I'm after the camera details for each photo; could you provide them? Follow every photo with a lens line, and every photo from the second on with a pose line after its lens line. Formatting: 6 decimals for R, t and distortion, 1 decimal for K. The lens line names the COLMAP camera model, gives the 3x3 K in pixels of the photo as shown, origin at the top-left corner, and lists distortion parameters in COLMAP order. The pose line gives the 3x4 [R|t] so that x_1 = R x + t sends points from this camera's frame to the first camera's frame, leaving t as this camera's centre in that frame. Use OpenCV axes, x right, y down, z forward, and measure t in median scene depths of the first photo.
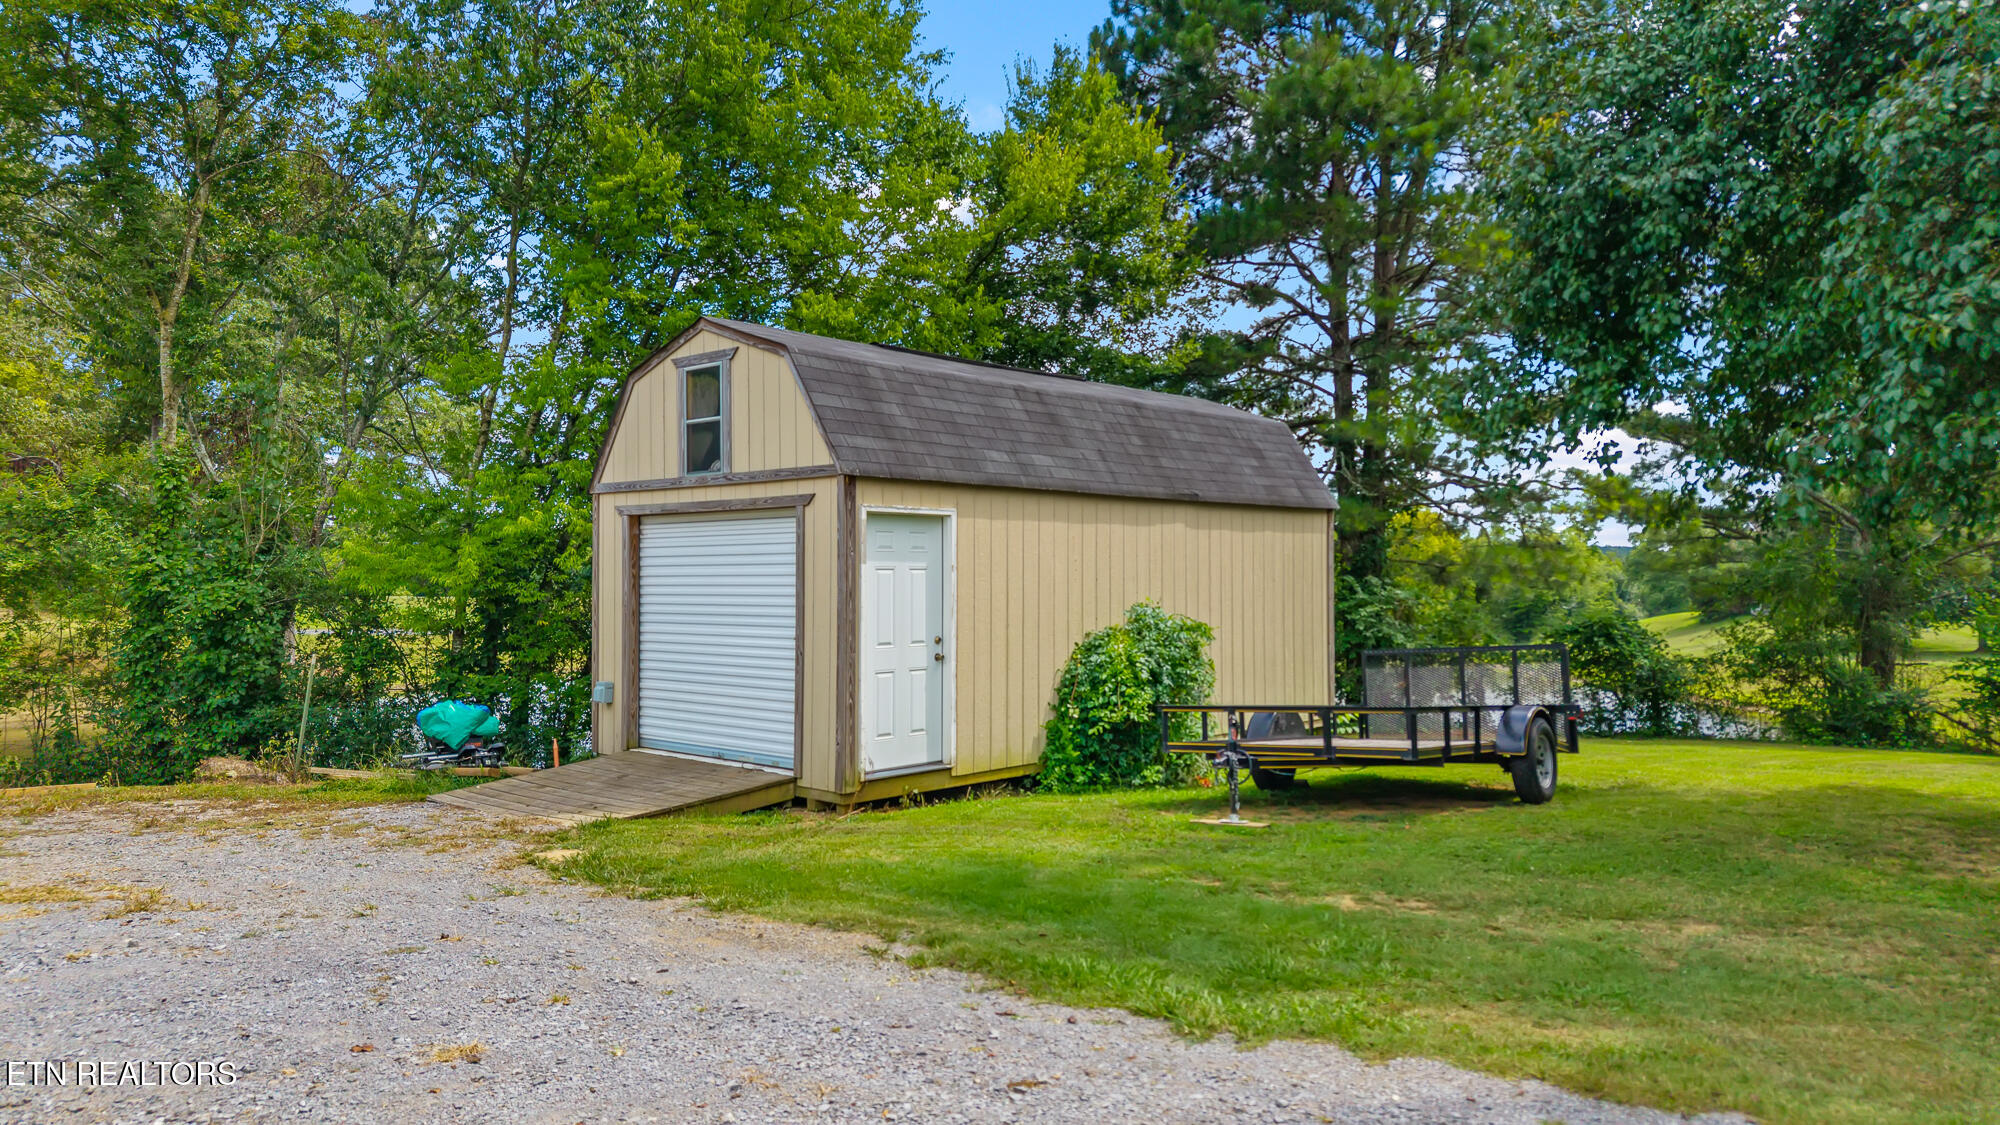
lens RADIAL K [[1399.3, 0, 1000.4], [0, 1399.3, 563.2], [0, 0, 1]] dist [0.007674, 0.000650]
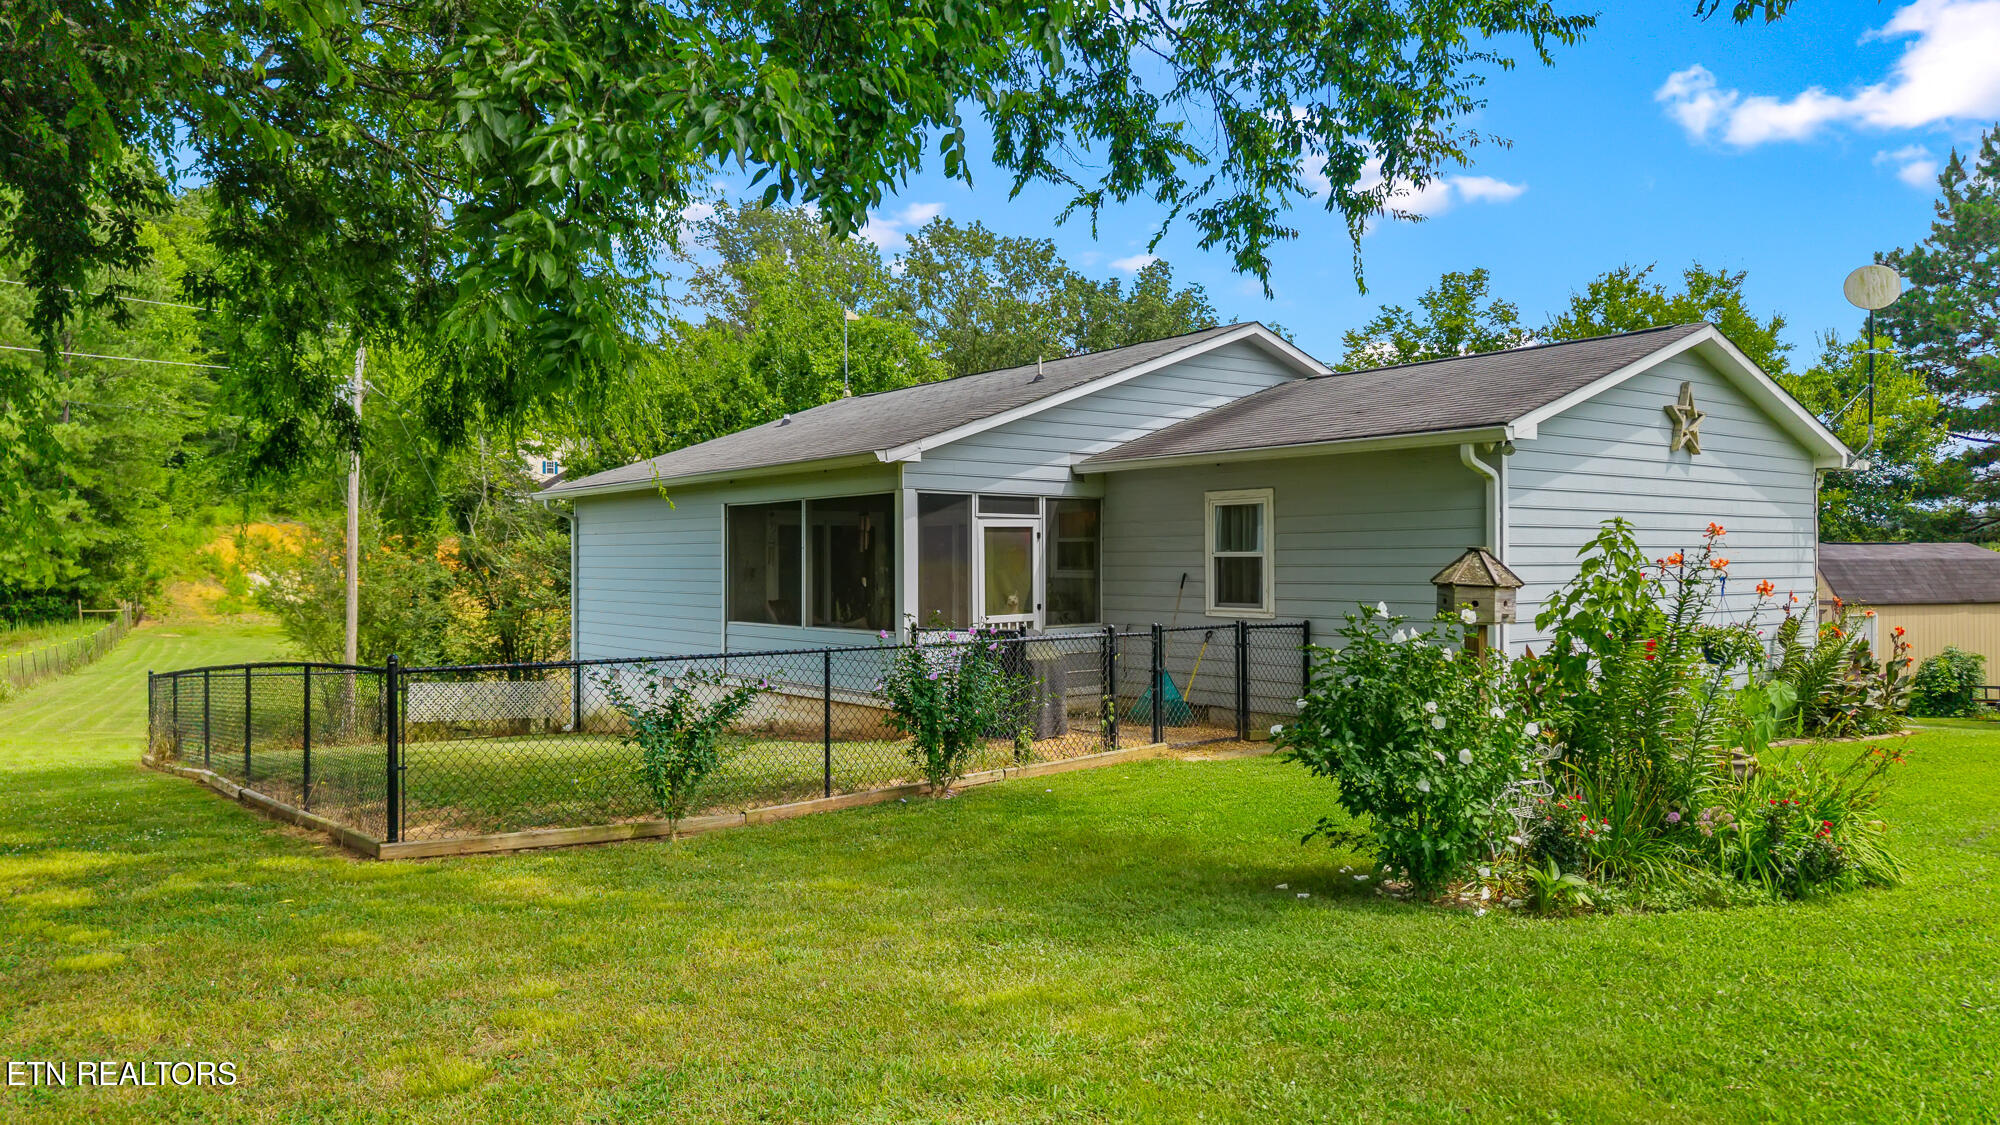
lens RADIAL K [[1399.3, 0, 998.0], [0, 1399.3, 564.6], [0, 0, 1]] dist [0.007674, 0.000650]
pose [[0.918520, -0.004080, -0.395353, -0.489044], [0.004786, 0.999988, 0.000799, -0.132980], [0.395345, -0.002626, 0.918529, -2.060866]]
